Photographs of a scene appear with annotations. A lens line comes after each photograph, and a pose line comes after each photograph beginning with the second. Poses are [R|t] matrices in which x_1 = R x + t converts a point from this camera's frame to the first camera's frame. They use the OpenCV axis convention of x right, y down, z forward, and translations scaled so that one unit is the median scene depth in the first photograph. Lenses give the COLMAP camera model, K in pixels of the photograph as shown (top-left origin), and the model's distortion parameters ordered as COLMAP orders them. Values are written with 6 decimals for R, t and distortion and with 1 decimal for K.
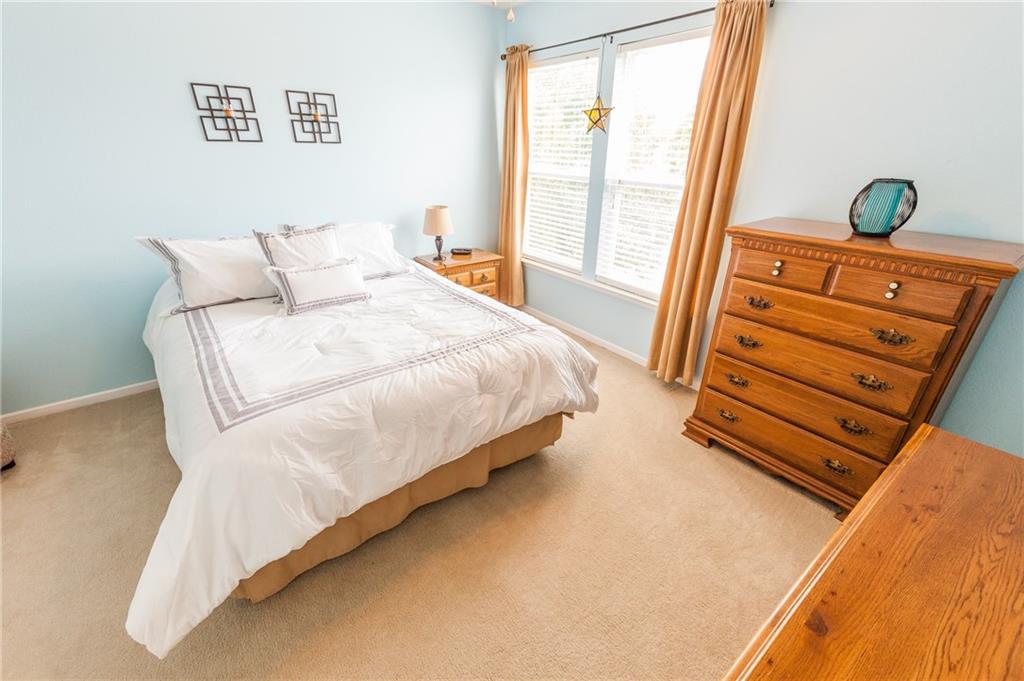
lens RADIAL K [[439.4, 0, 508.5], [0, 439.4, 339.1], [0, 0, 1]] dist [0.047379, 0.000019]
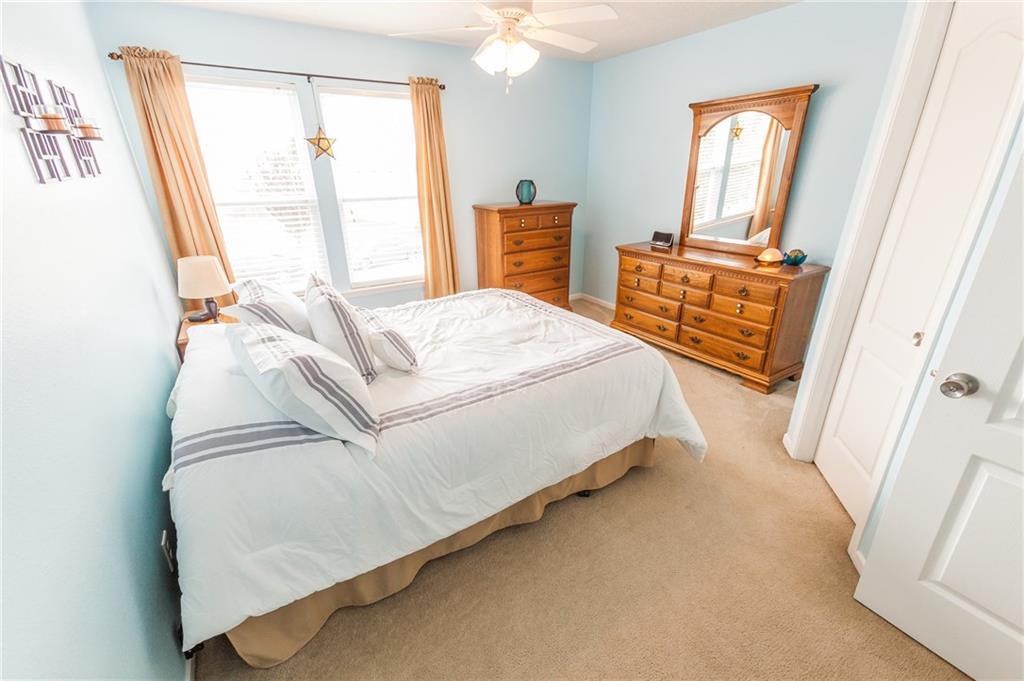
lens RADIAL K [[439.4, 0, 508.5], [0, 439.4, 339.1], [0, 0, 1]] dist [0.047379, 0.000019]
pose [[0.100434, -0.381695, 0.918816, -1.485184], [0.427783, 0.850334, 0.306486, -0.350014], [-0.898285, 0.362272, 0.248685, 0.727510]]
